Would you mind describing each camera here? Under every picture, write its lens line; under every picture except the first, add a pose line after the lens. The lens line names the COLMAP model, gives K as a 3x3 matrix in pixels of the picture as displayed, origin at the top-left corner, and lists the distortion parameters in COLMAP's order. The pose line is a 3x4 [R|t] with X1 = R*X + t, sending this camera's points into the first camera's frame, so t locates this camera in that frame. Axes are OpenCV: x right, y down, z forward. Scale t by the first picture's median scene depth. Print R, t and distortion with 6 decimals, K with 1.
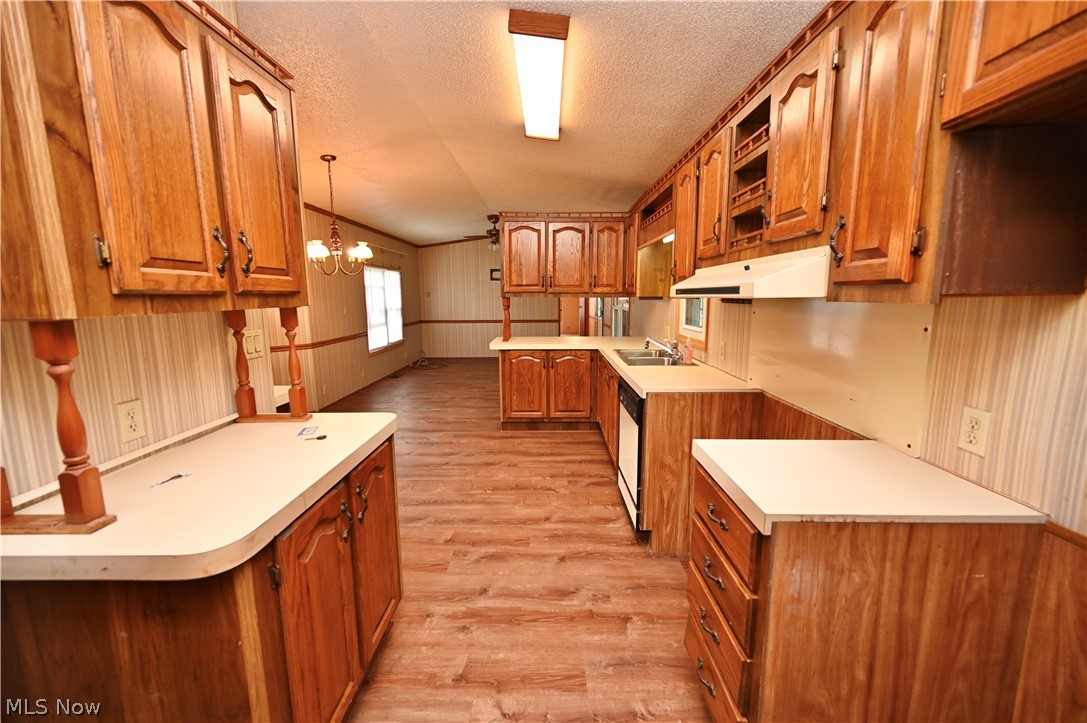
lens RADIAL K [[427.3, 0, 543.5], [0, 427.3, 361.5], [0, 0, 1]] dist [0.000145, 0.000174]
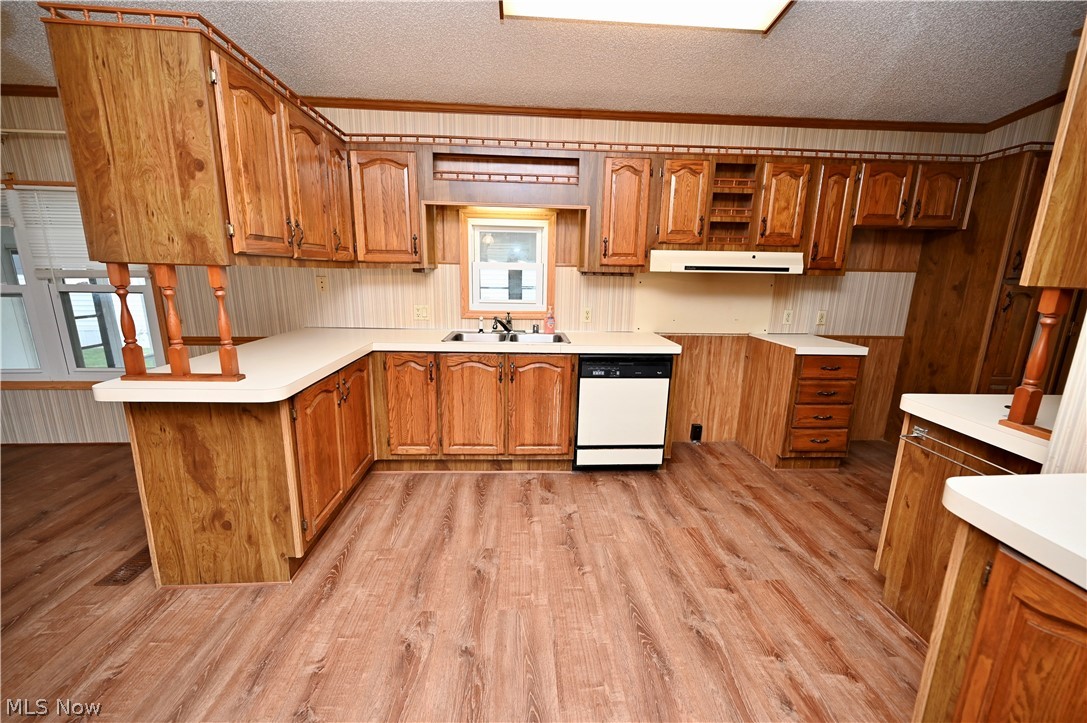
lens RADIAL K [[427.3, 0, 543.5], [0, 427.3, 361.5], [0, 0, 1]] dist [0.000145, 0.000174]
pose [[-0.070712, -0.207864, 0.975598, -0.735798], [0.136107, 0.966889, 0.215873, -0.164170], [-0.988167, 0.148051, -0.040079, 1.102076]]
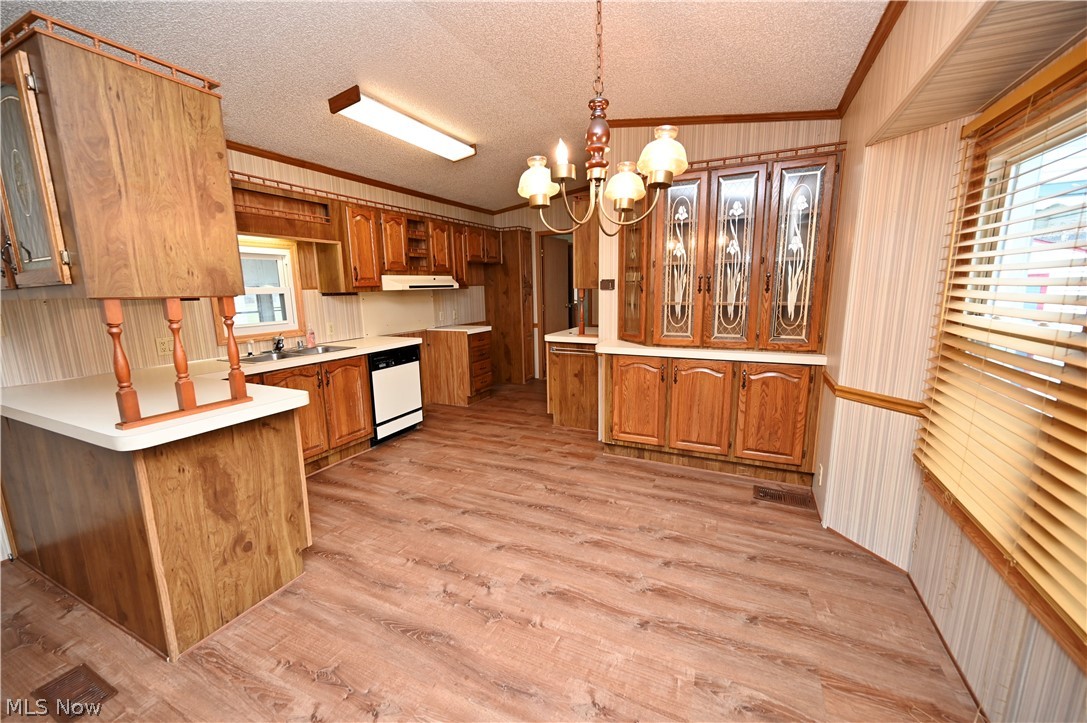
lens RADIAL K [[427.3, 0, 543.5], [0, 427.3, 361.5], [0, 0, 1]] dist [0.000145, 0.000174]
pose [[-0.908112, -0.051257, 0.415578, -0.799556], [0.087220, 0.947555, 0.307462, -0.282495], [-0.409542, 0.315457, -0.856015, 1.846103]]
